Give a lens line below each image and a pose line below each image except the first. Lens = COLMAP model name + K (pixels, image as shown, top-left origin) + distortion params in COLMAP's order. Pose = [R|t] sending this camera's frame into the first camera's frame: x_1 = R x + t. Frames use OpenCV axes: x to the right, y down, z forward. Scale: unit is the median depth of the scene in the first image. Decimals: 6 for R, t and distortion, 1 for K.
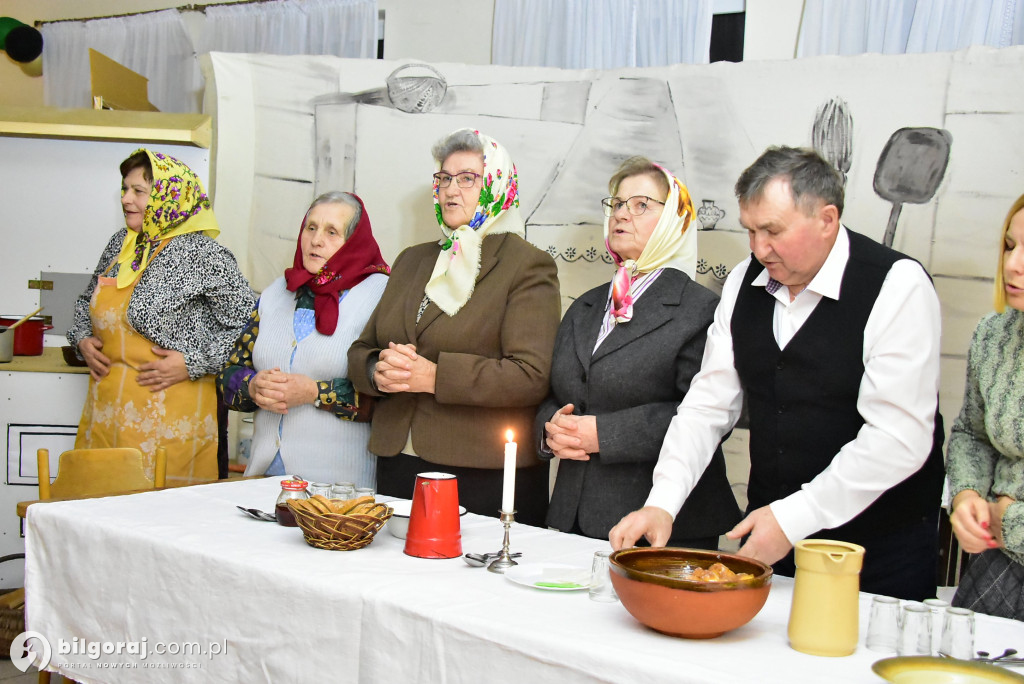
lens RADIAL K [[1513.2, 0, 520.0], [0, 1513.2, 347.8], [0, 0, 1]] dist [-0.019551, 0.000000]
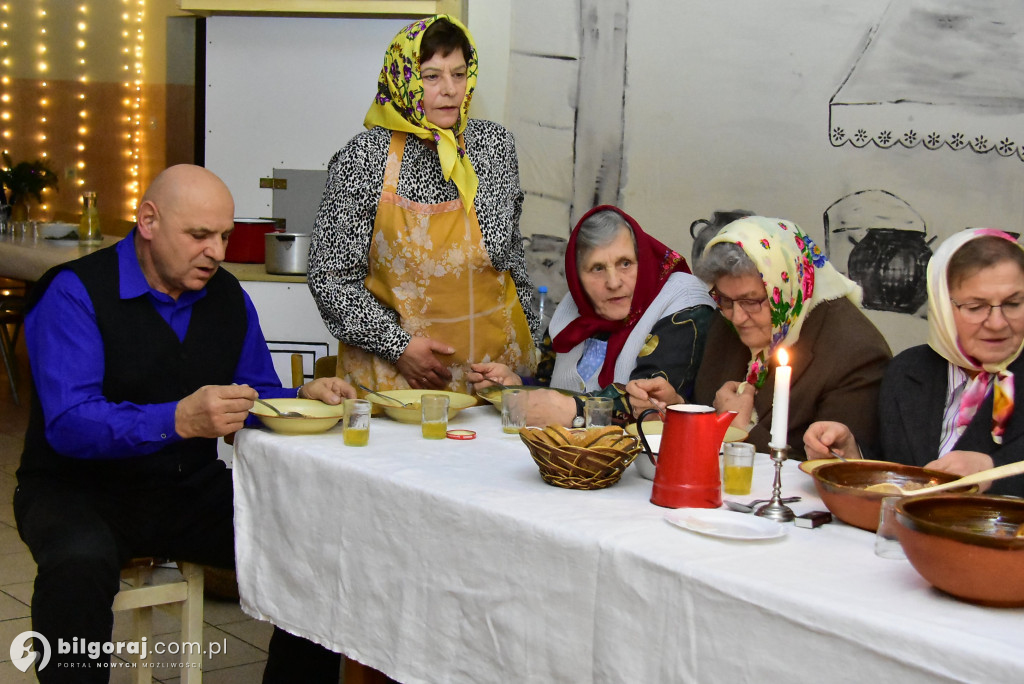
lens RADIAL K [[1740.5, 0, 511.4], [0, 1740.5, 363.2], [0, 0, 1]] dist [-0.020329, 0.000000]
pose [[0.981616, 0.007459, -0.190721, 0.021615], [0.004145, 0.998167, 0.060375, 0.003392], [0.190822, -0.060055, 0.979786, 0.032255]]
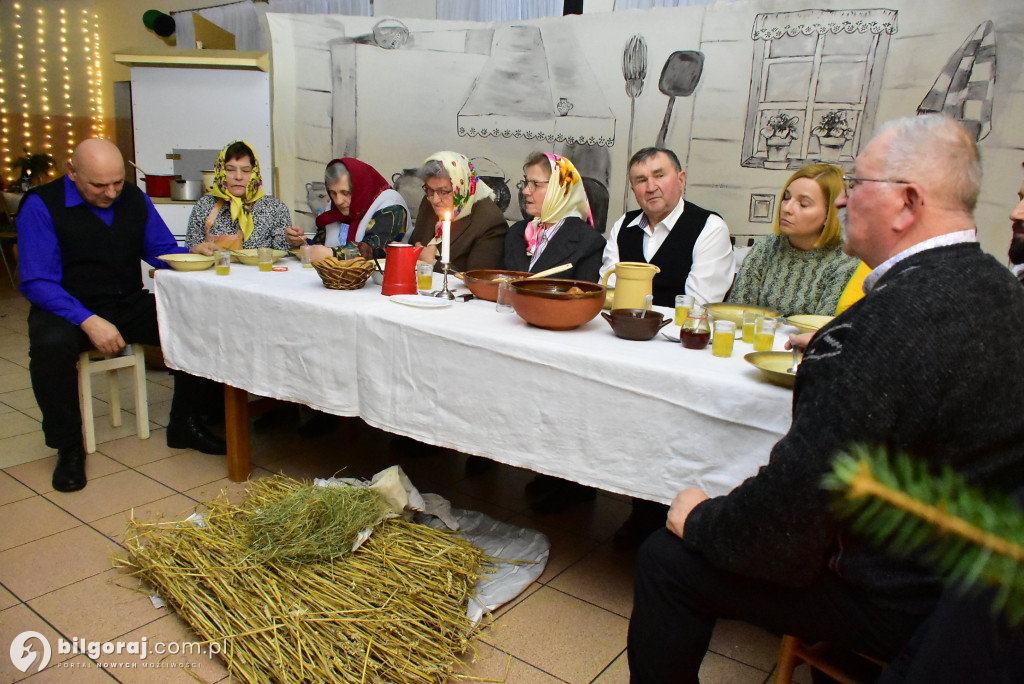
lens RADIAL K [[791.5, 0, 520.9], [0, 791.5, 355.0], [0, 0, 1]] dist [-0.041946, -0.025665]
pose [[0.997155, -0.028396, 0.069823, 0.007383], [0.015675, 0.984193, 0.176404, 0.042452], [-0.073729, -0.174808, 0.981838, 0.099529]]
